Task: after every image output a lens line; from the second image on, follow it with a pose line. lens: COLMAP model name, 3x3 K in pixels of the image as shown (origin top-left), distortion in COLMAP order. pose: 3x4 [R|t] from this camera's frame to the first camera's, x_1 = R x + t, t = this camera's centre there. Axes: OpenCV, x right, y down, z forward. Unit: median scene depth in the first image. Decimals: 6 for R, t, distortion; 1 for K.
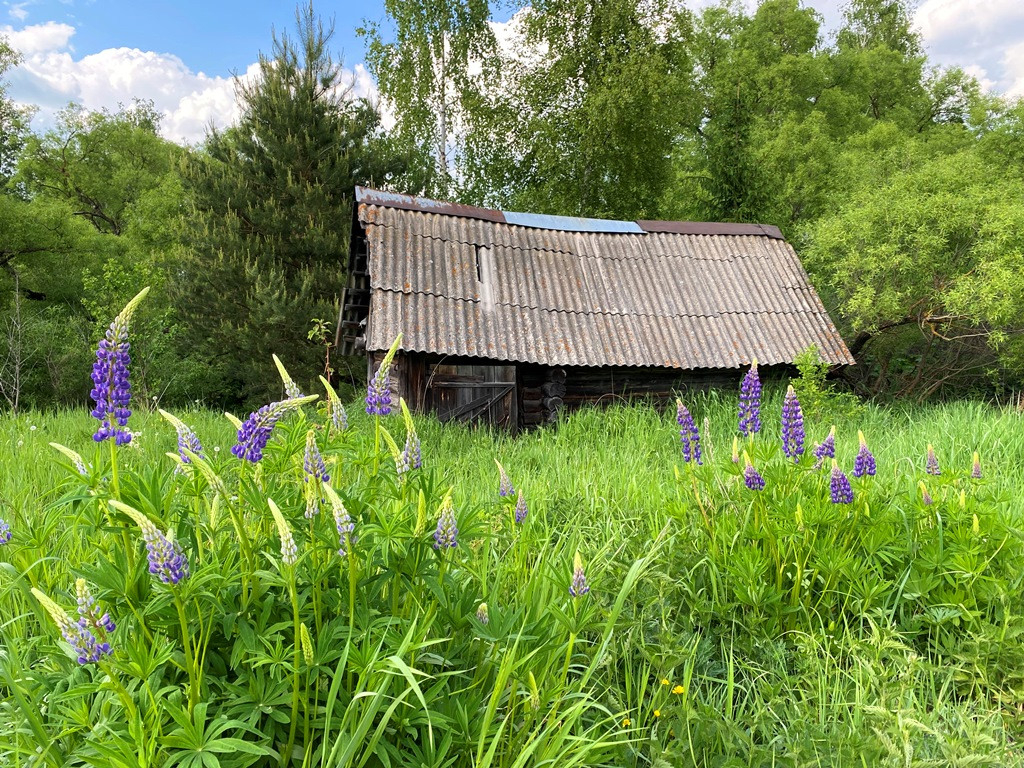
lens RADIAL K [[783.8, 0, 512.0], [0, 783.8, 383.5], [0, 0, 1]] dist [0.032290, -0.022495]
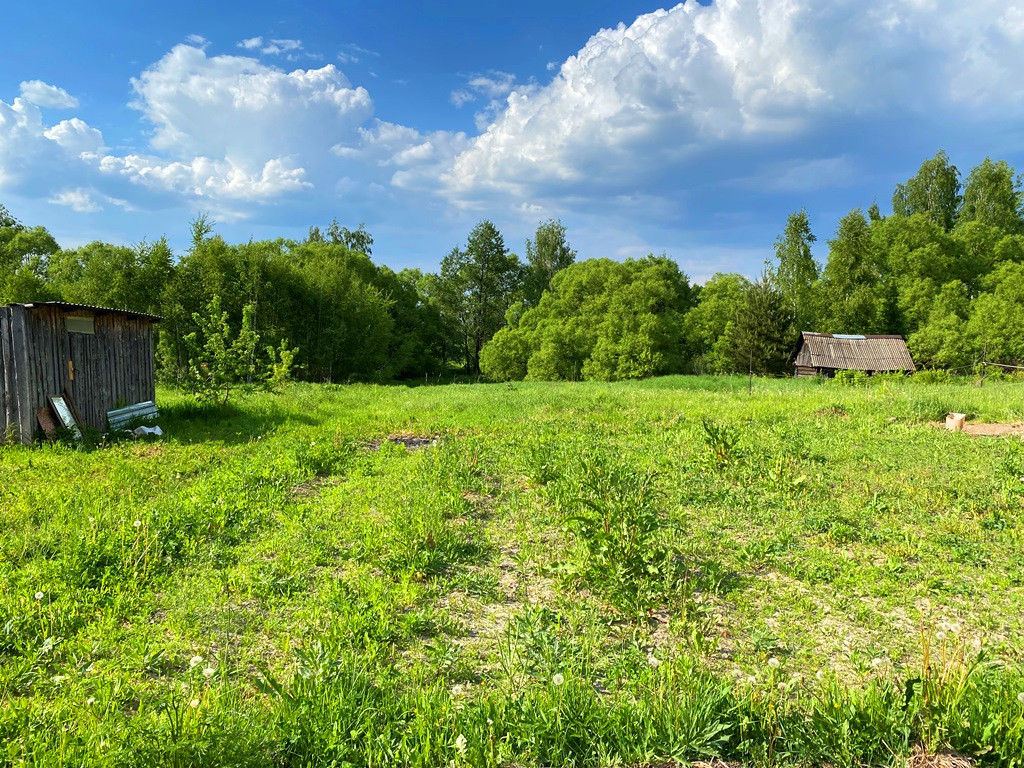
lens RADIAL K [[783.8, 0, 514.9], [0, 783.8, 381.1], [0, 0, 1]] dist [0.032290, -0.022495]
pose [[0.979066, 0.025793, -0.201903, -0.793865], [-0.030806, 0.999289, -0.021727, 0.183569], [0.201199, 0.027492, 0.979165, -3.434904]]
